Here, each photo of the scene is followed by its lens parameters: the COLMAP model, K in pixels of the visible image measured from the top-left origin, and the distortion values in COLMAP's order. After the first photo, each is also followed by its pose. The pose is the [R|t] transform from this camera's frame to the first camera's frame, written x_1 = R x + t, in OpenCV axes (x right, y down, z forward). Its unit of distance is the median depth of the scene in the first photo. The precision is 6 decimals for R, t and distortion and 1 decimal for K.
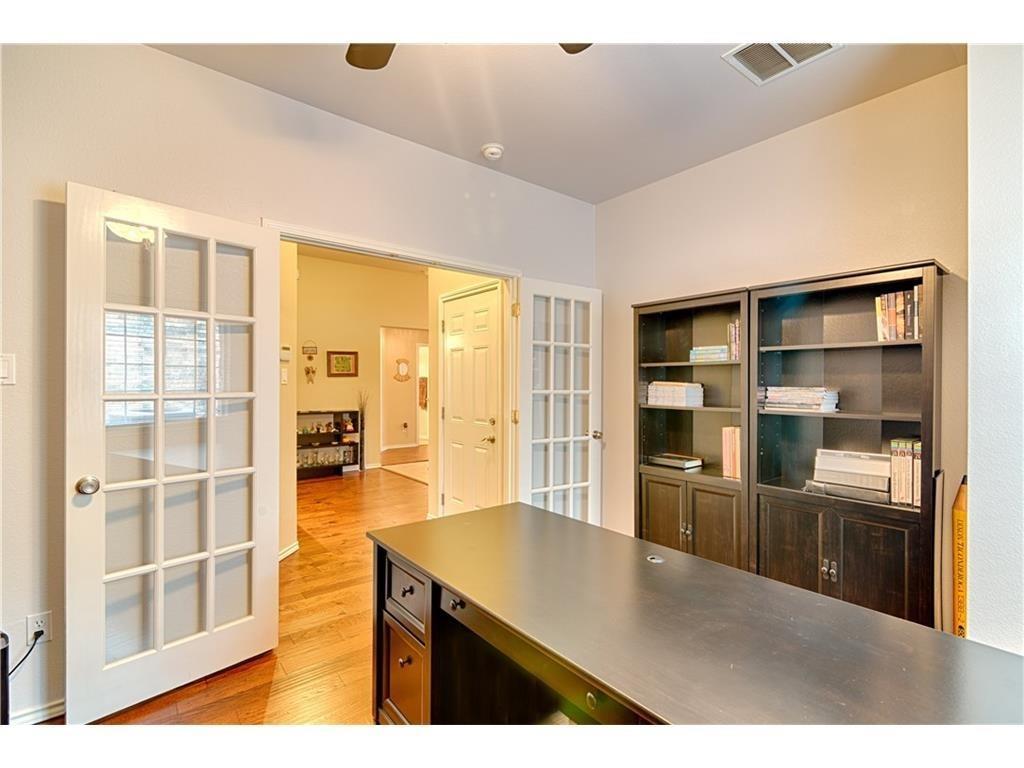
lens RADIAL K [[473.4, 0, 515.3], [0, 473.4, 388.4], [0, 0, 1]] dist [0.000237, -0.000384]
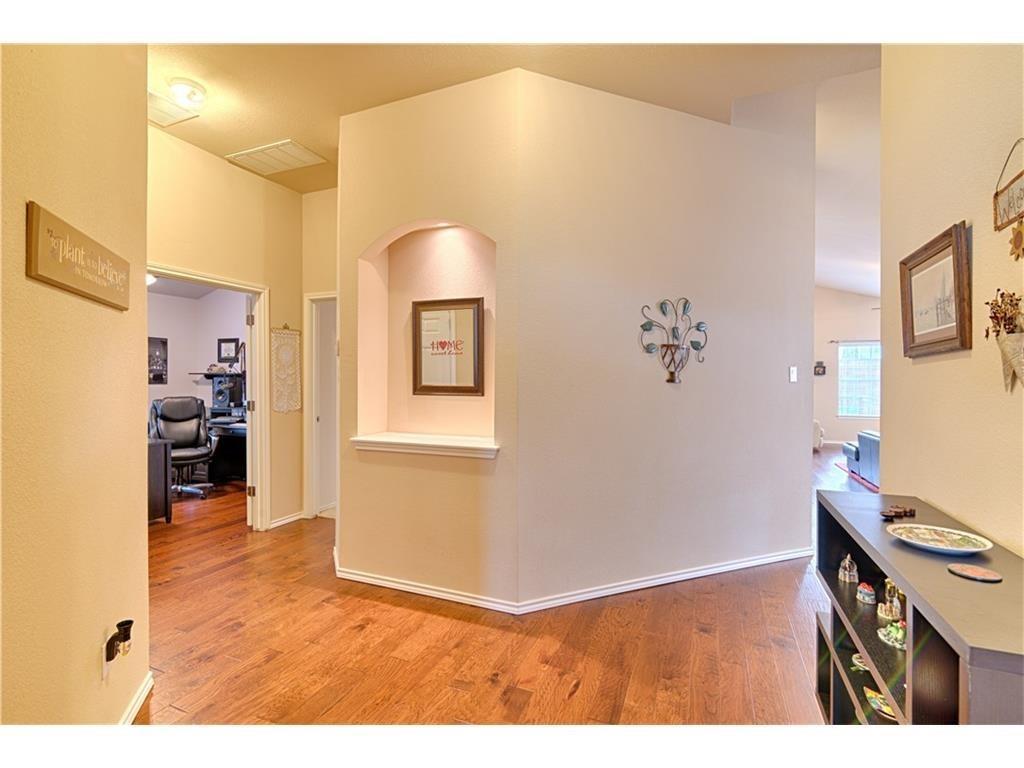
lens RADIAL K [[473.4, 0, 515.3], [0, 473.4, 388.4], [0, 0, 1]] dist [0.000237, -0.000384]
pose [[-0.879455, 0.018931, -0.475606, -0.306368], [-0.007055, 0.998581, 0.052793, -0.063901], [0.475931, 0.049784, -0.878073, 1.759064]]
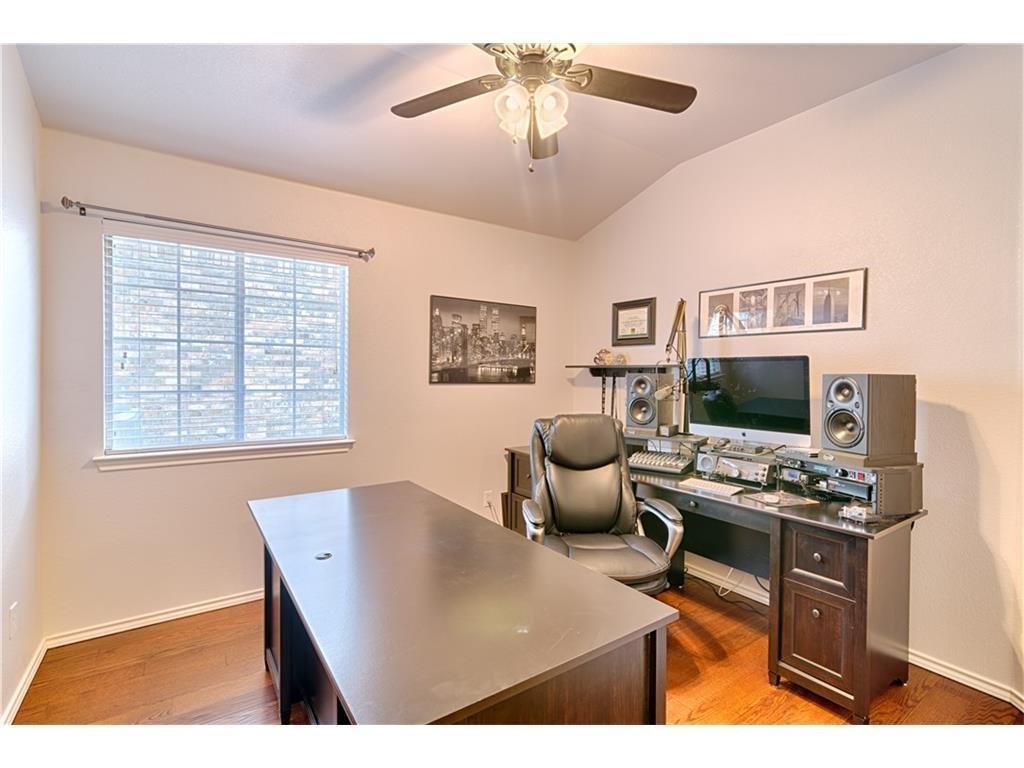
lens RADIAL K [[473.4, 0, 515.3], [0, 473.4, 388.4], [0, 0, 1]] dist [0.000237, -0.000384]
pose [[-0.997761, 0.000009, 0.066879, -0.270432], [0.004111, 0.998117, 0.061198, -0.059789], [-0.066753, 0.061336, -0.995883, 1.612594]]
